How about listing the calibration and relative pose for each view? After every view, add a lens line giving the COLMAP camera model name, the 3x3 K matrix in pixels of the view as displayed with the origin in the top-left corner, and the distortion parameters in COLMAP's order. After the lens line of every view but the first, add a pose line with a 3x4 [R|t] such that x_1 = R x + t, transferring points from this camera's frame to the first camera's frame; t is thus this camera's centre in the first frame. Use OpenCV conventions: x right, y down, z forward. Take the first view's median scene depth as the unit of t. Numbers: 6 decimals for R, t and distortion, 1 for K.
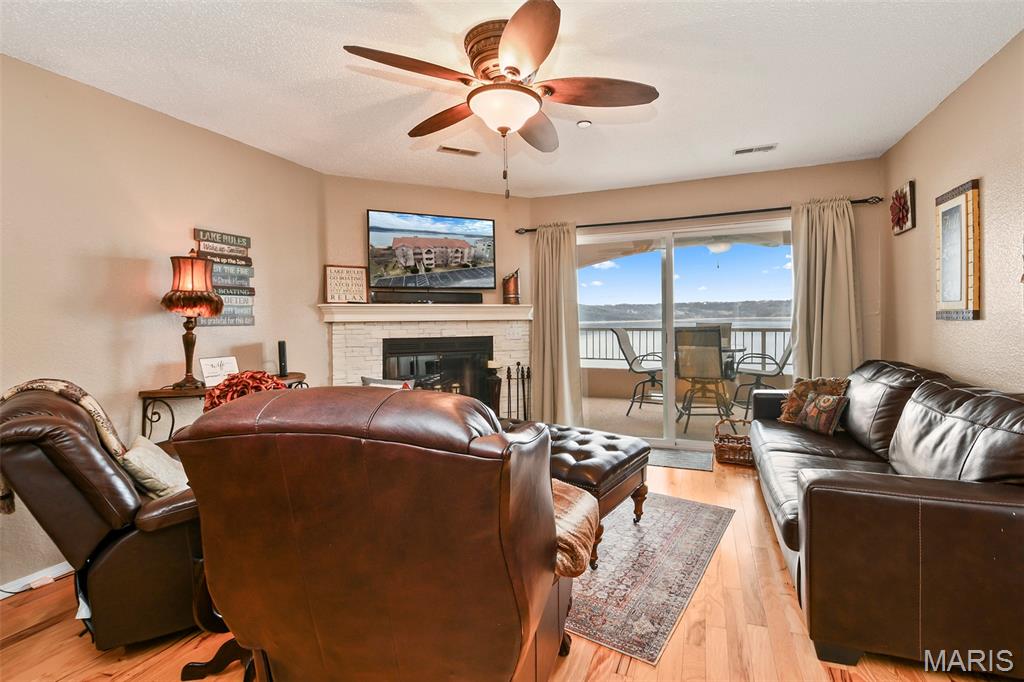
lens RADIAL K [[456.6, 0, 535.8], [0, 456.6, 328.9], [0, 0, 1]] dist [0.018573, -0.015170]
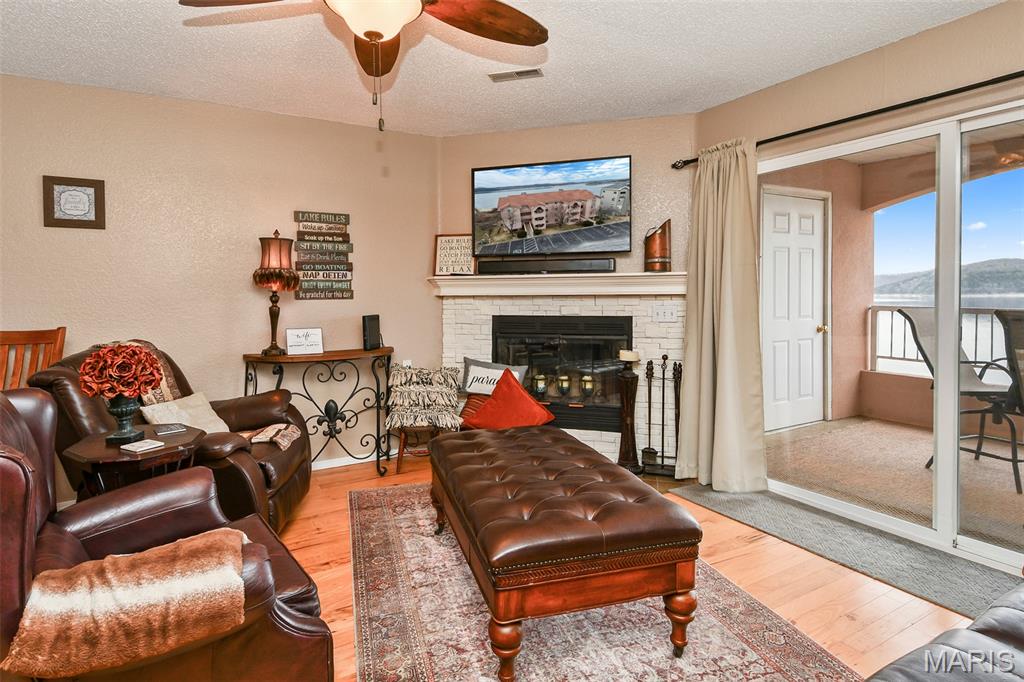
lens RADIAL K [[522.4, 0, 489.7], [0, 522.4, 312.1], [0, 0, 1]] dist [0.021966, -0.011791]
pose [[0.751936, 0.029851, -0.658559, 0.318835], [-0.015546, 0.999499, 0.027554, -0.012416], [0.659052, -0.010481, 0.752024, 0.250352]]
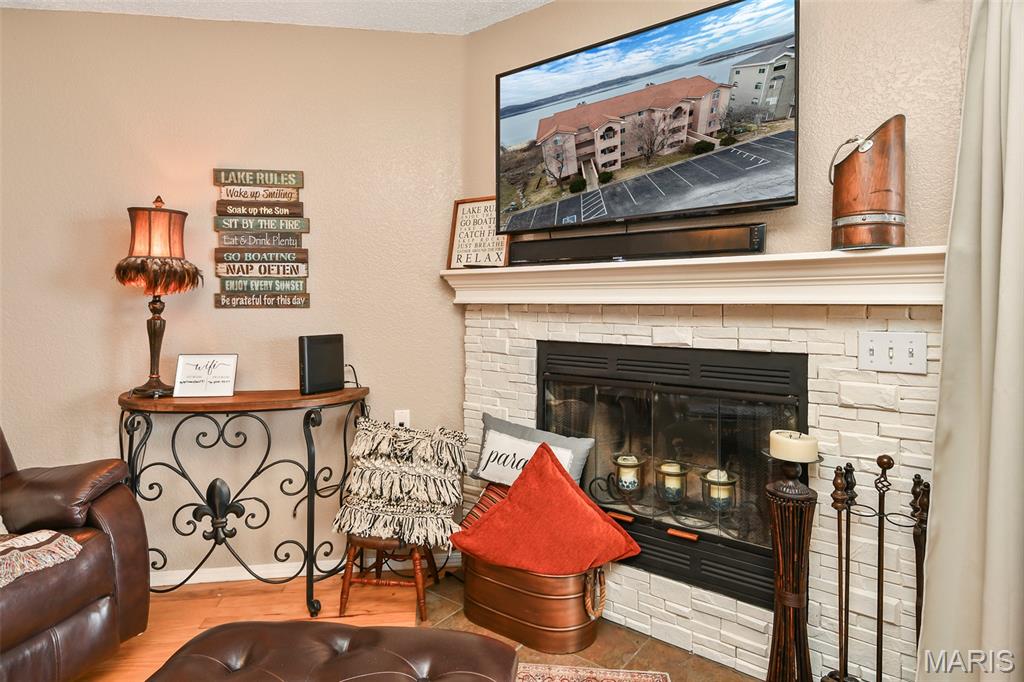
lens RADIAL K [[547.9, 0, 531.2], [0, 547.9, 324.2], [0, 0, 1]] dist [-0.011642, -0.000770]
pose [[0.479921, 0.040411, -0.876381, 0.164533], [-0.024933, 0.999163, 0.032419, -0.014211], [0.876958, 0.006292, 0.480527, 0.722594]]
